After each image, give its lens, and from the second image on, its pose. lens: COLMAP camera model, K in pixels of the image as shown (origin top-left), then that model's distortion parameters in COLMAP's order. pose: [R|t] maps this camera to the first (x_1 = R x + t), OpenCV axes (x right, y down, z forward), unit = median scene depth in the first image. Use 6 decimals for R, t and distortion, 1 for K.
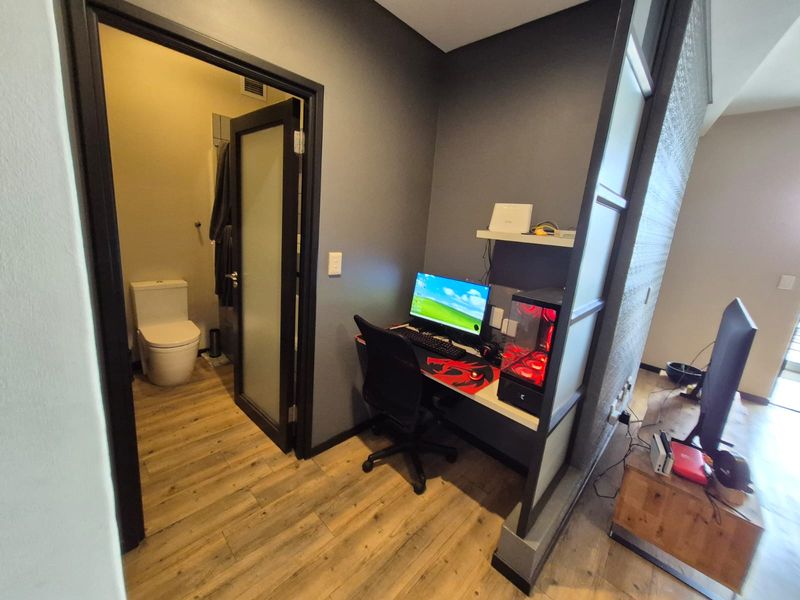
lens RADIAL K [[322.3, 0, 404.4], [0, 322.3, 293.3], [0, 0, 1]] dist [0.001048, -0.000339]
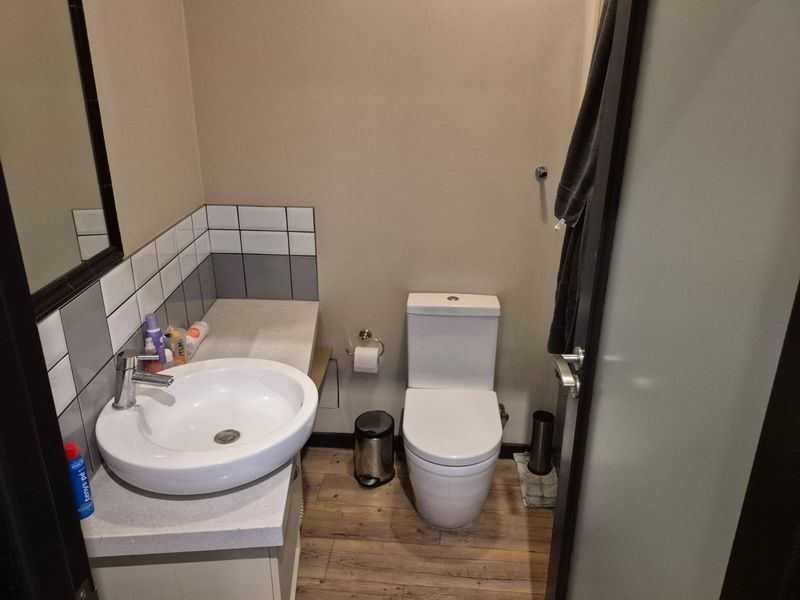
lens RADIAL K [[557.1, 0, 400.5], [0, 557.1, 289.5], [0, 0, 1]] dist [0.032562, -0.001016]
pose [[0.624792, 0.164403, -0.763286, -0.183763], [-0.111705, 0.986346, 0.121011, -0.140291], [0.772759, 0.009656, 0.634626, 0.420057]]
